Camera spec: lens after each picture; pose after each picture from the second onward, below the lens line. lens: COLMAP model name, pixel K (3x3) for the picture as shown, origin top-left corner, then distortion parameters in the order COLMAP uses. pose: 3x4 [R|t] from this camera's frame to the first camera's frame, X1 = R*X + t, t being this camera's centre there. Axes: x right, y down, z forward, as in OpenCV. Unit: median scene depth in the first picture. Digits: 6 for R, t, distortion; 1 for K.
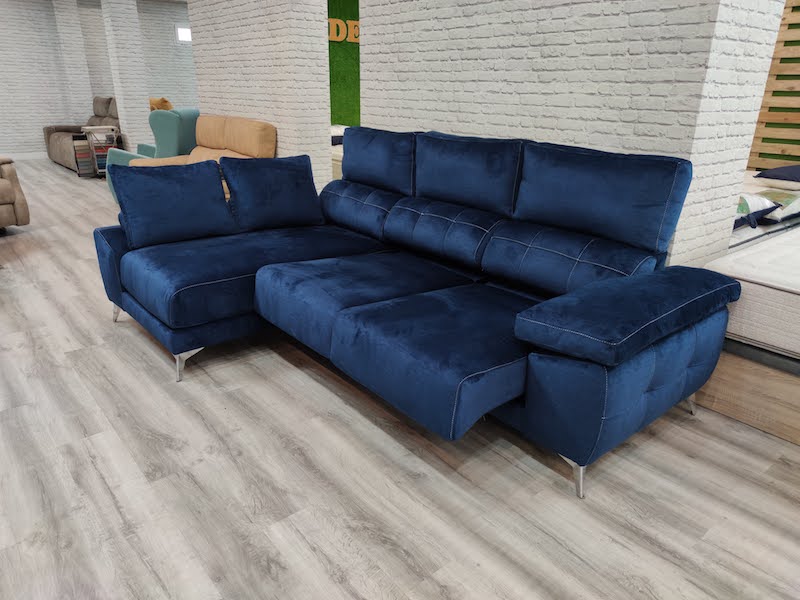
lens RADIAL K [[574.8, 0, 397.9], [0, 574.8, 301.1], [0, 0, 1]] dist [0.034525, -0.008829]
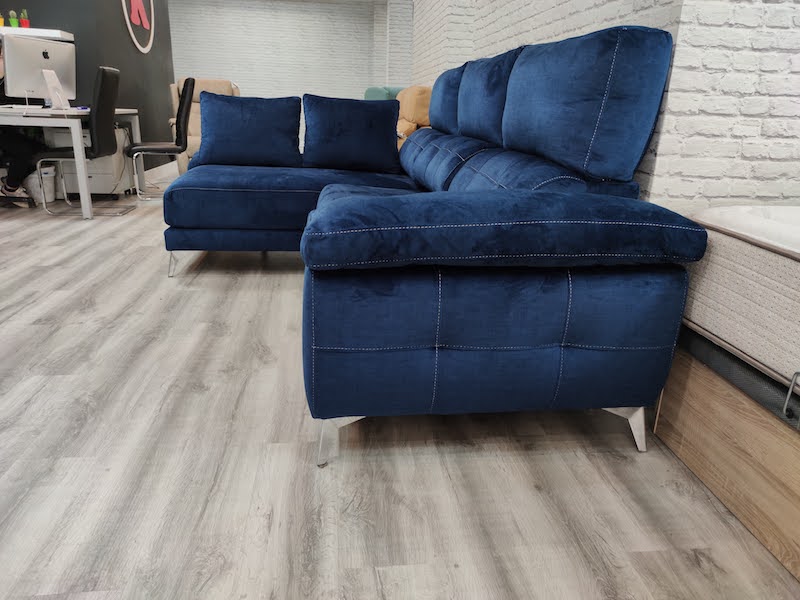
lens RADIAL K [[574.8, 0, 407.7], [0, 574.8, 299.5], [0, 0, 1]] dist [0.034525, -0.008829]
pose [[0.833423, 0.183859, -0.521155, 0.679332], [-0.211629, 0.977329, 0.006361, 0.095499], [0.510509, 0.104990, 0.853439, 0.376781]]
